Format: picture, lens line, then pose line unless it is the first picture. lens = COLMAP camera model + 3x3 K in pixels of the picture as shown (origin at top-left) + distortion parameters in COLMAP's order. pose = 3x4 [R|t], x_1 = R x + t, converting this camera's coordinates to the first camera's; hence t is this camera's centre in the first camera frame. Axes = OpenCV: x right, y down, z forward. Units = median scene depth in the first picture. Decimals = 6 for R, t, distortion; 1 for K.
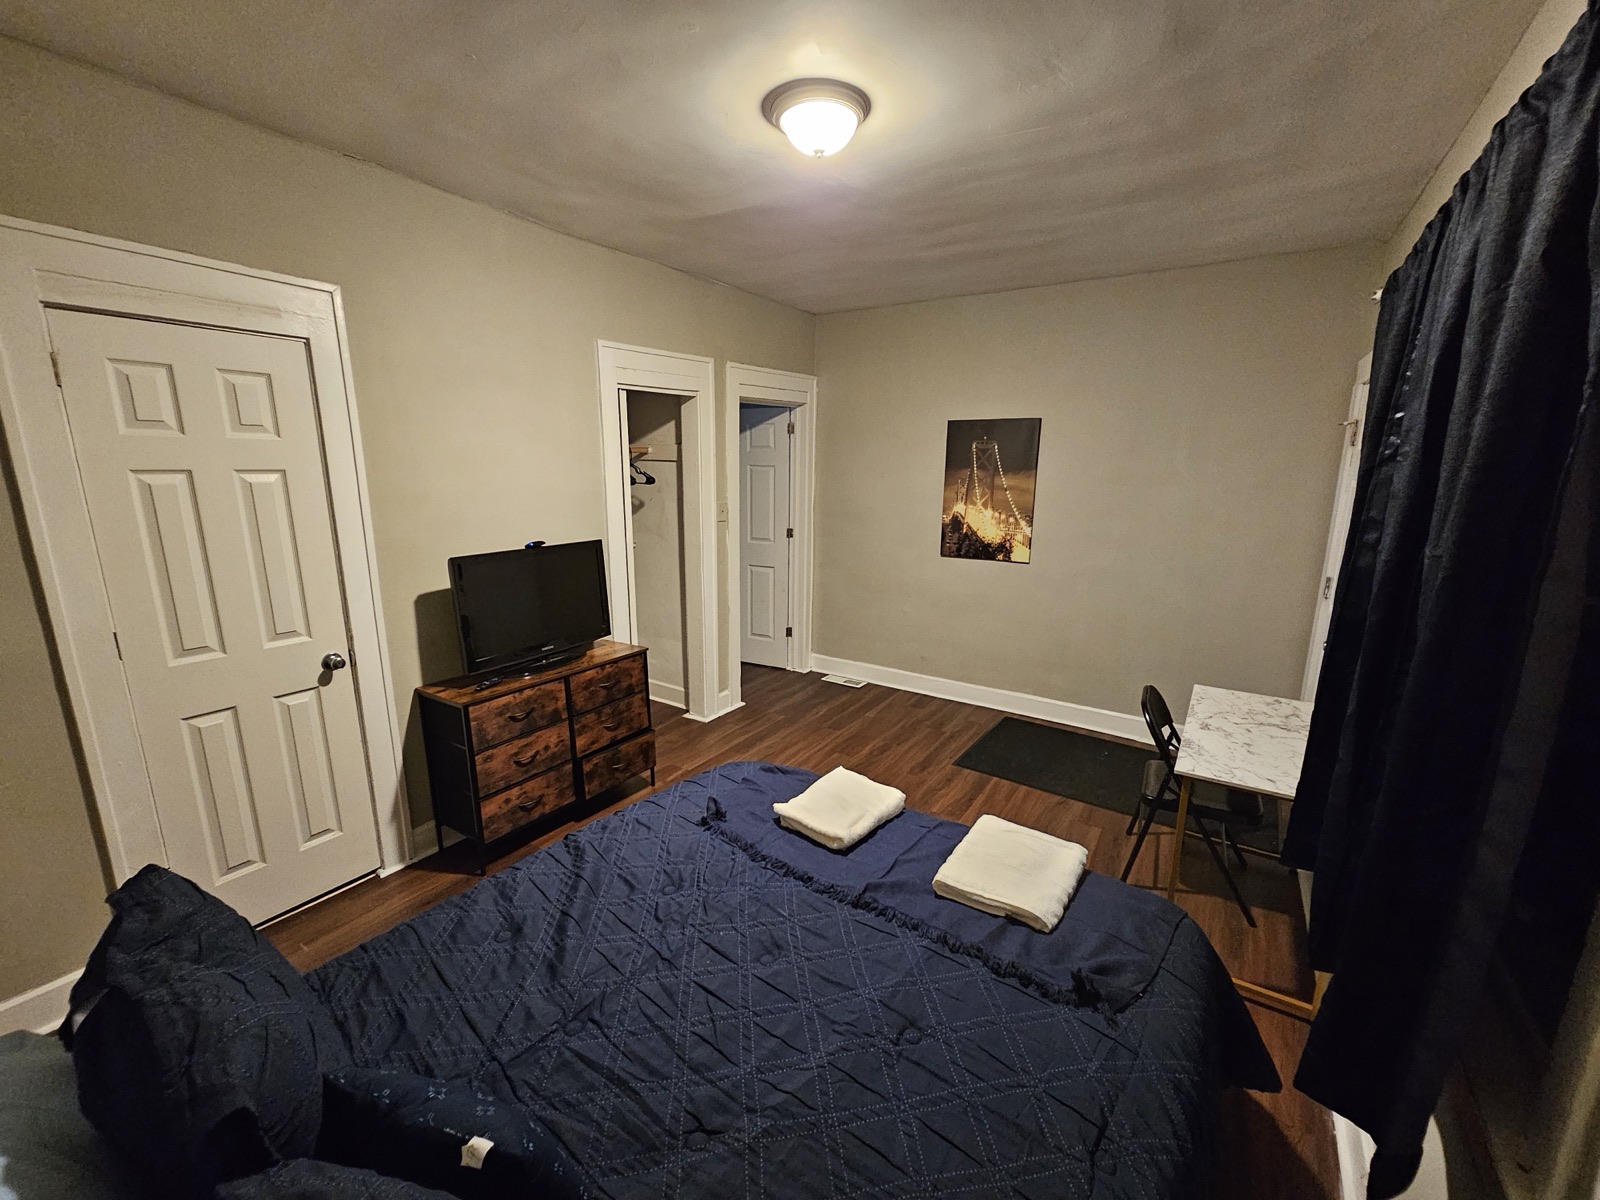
lens RADIAL K [[643.3, 0, 800.0], [0, 643.3, 600.0], [0, 0, 1]] dist [-0.000676, 0.000036]
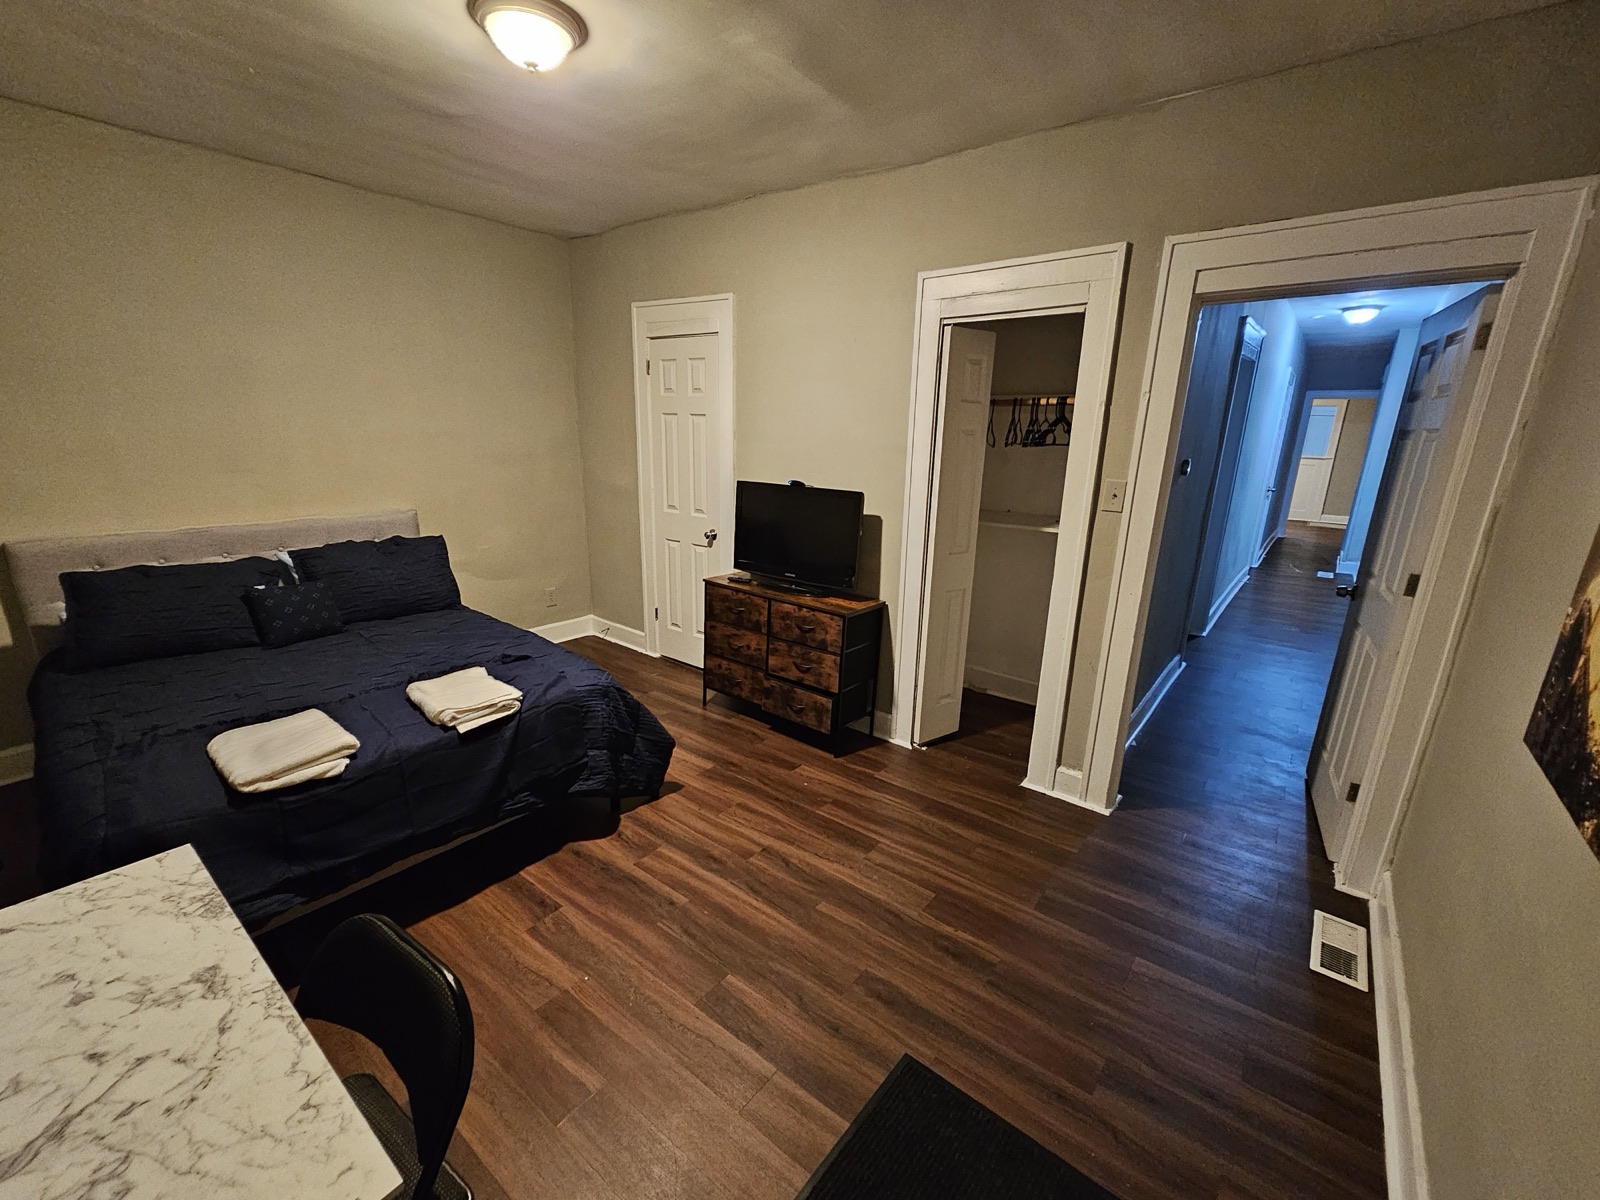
lens RADIAL K [[658.0, 0, 800.0], [0, 658.0, 600.0], [0, 0, 1]] dist [-0.001242, 0.001016]
pose [[-0.056428, 0.253475, -0.965695, 0.749835], [-0.236120, 0.936410, 0.259585, -0.192265], [0.970084, 0.242667, 0.007011, 1.020189]]
